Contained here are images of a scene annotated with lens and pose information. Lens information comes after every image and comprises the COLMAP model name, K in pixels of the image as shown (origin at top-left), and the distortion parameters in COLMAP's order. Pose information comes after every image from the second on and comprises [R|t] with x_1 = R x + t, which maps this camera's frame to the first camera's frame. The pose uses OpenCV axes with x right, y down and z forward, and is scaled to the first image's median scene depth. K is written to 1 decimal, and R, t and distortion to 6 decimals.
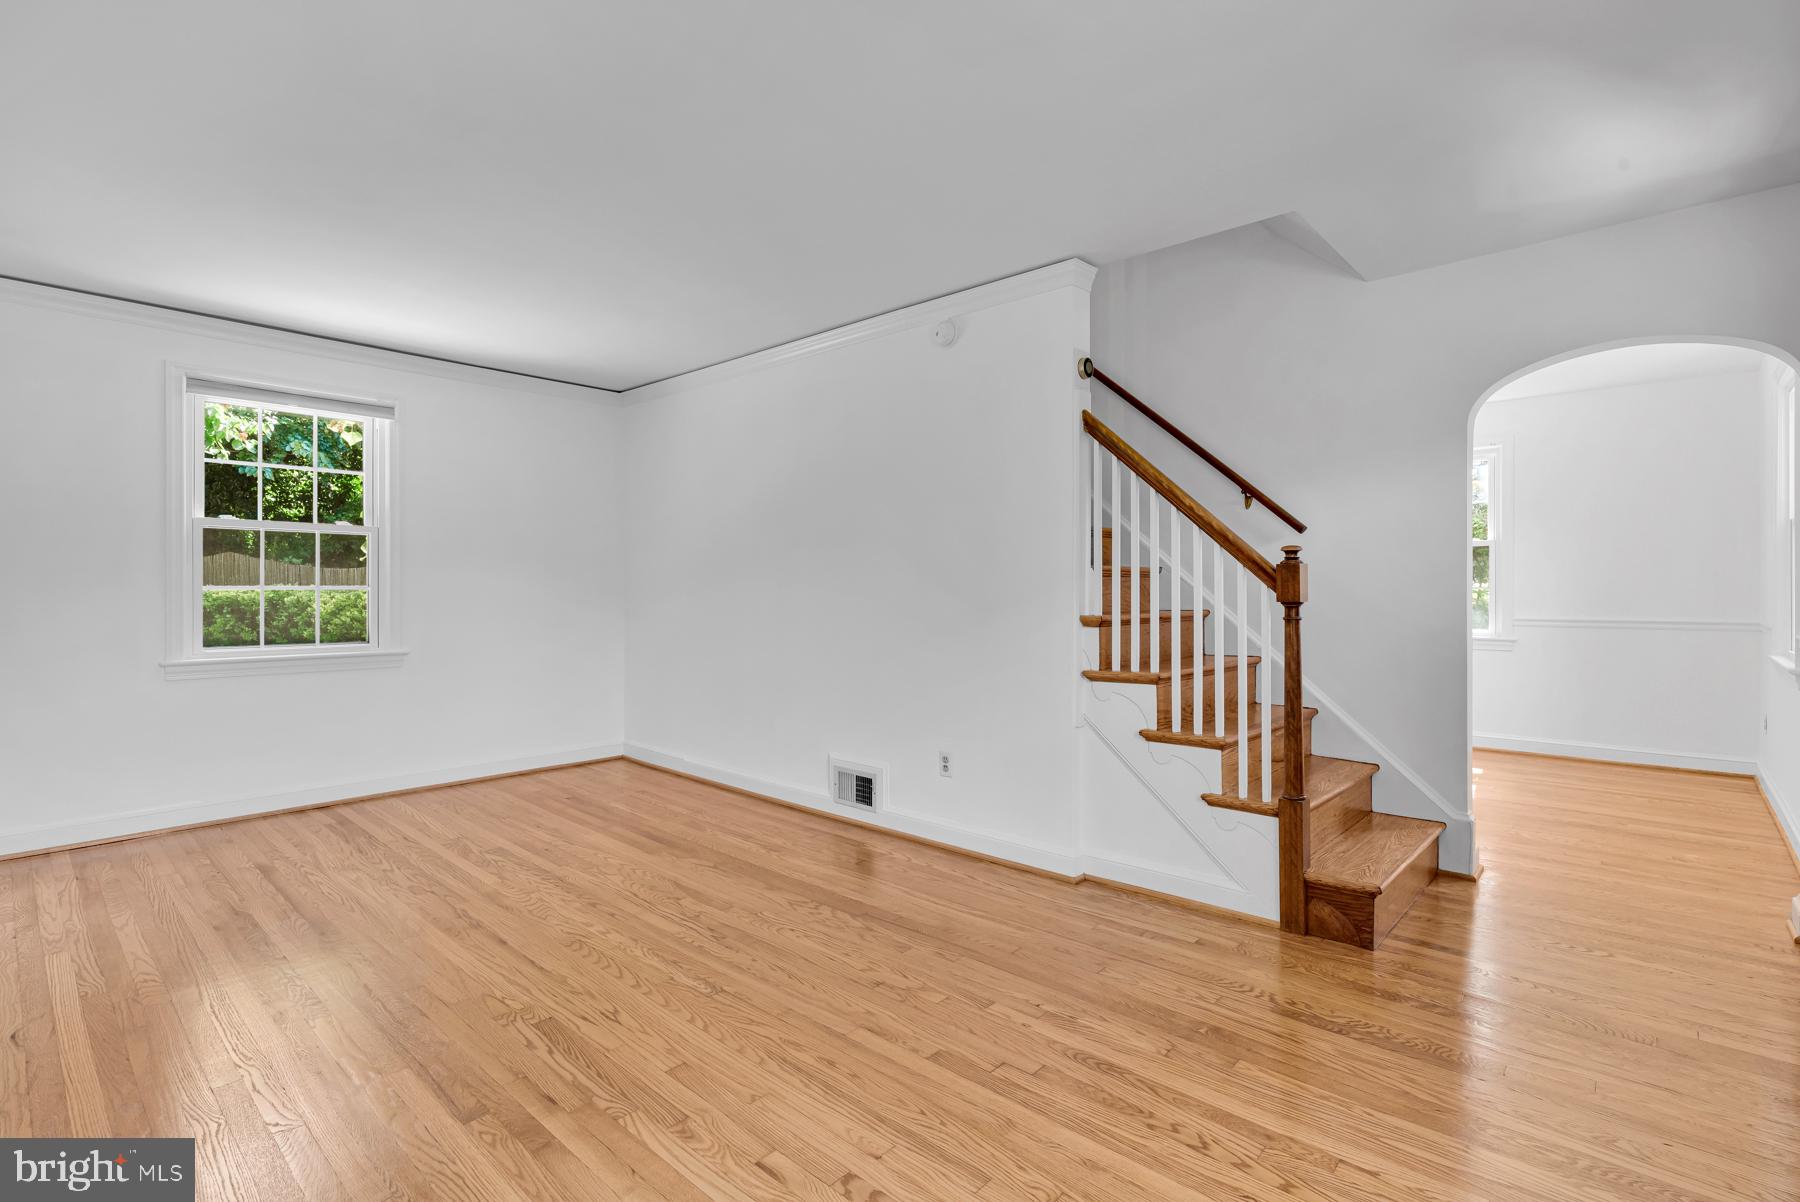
lens RADIAL K [[841.2, 0, 895.1], [0, 841.2, 595.5], [0, 0, 1]] dist [0.000931, -0.000576]
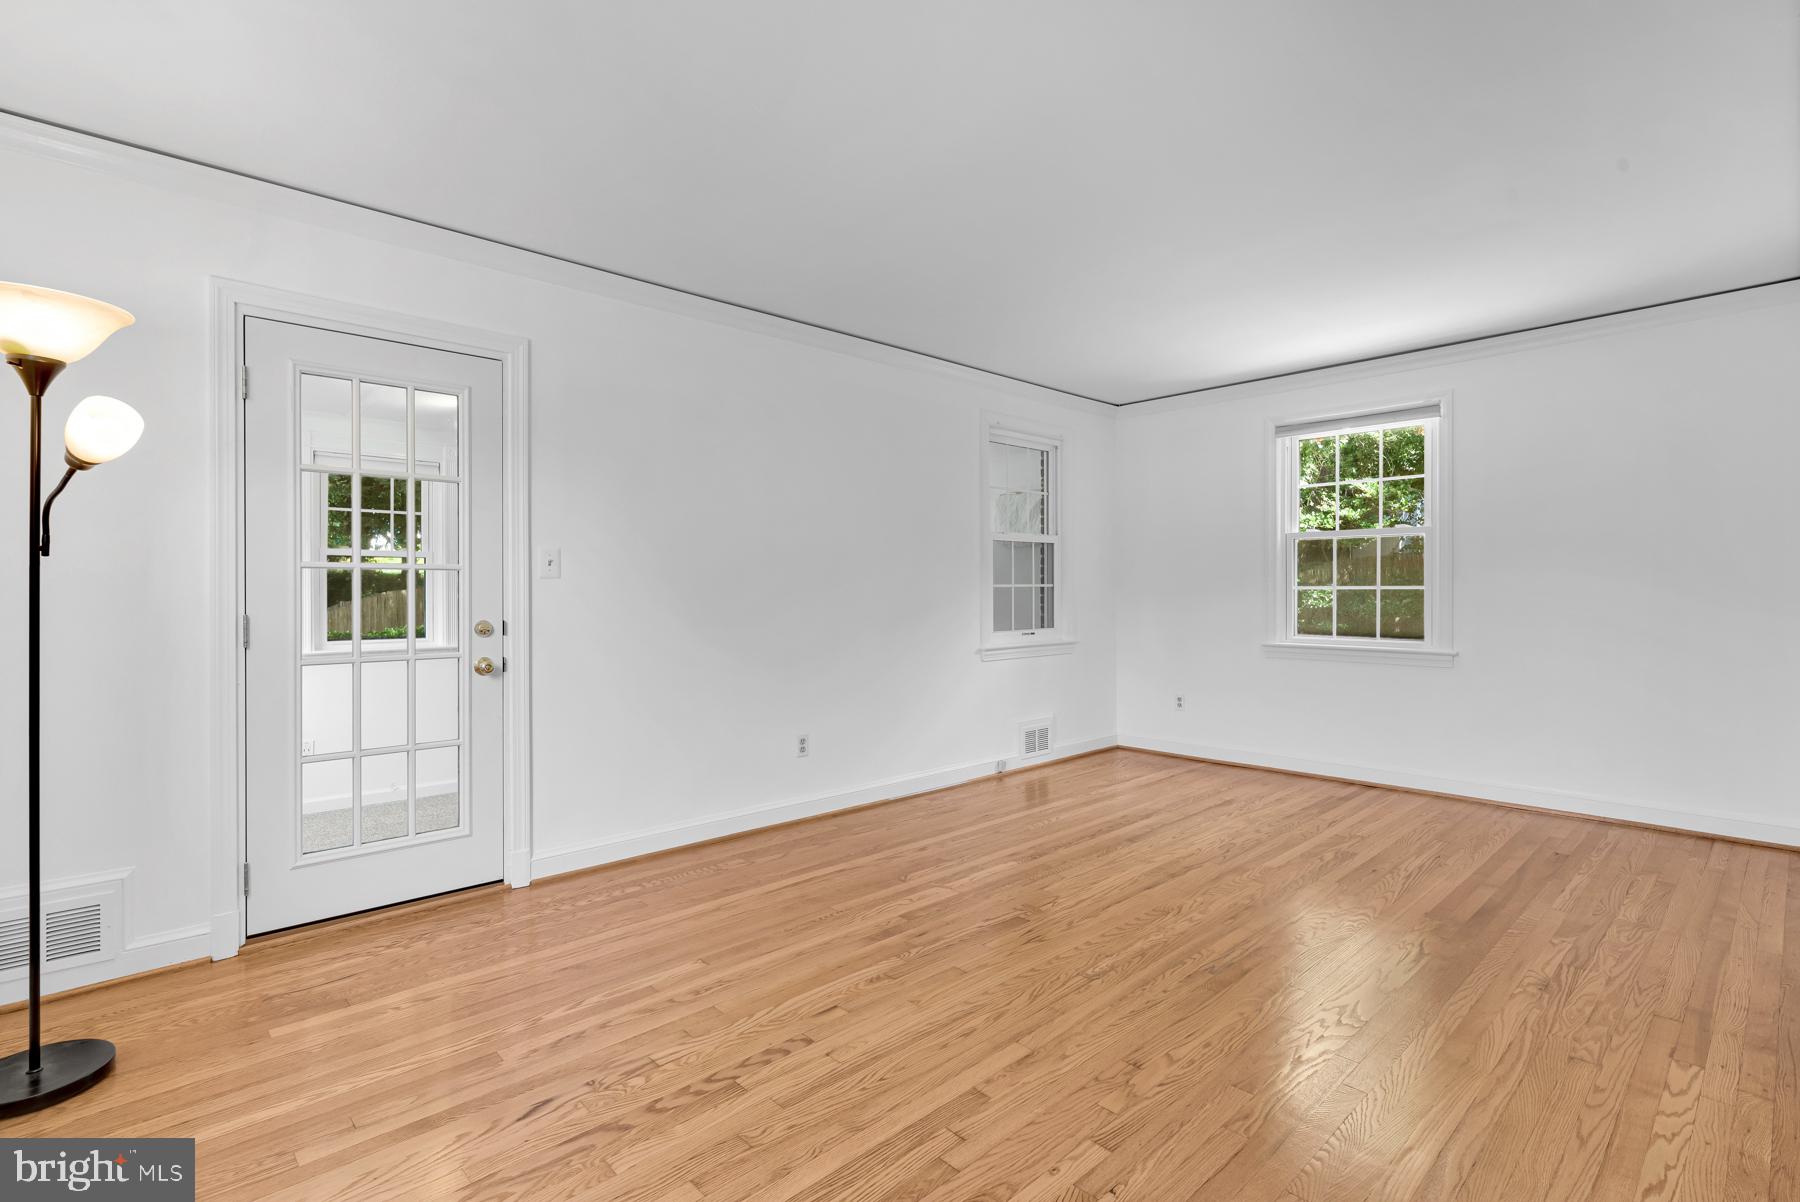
lens RADIAL K [[841.2, 0, 895.1], [0, 841.2, 595.5], [0, 0, 1]] dist [0.000931, -0.000576]
pose [[-0.085382, 0.005456, -0.996333, 0.703554], [-0.004783, 0.999971, 0.005886, -0.002536], [0.996337, 0.005268, -0.085354, 0.713299]]
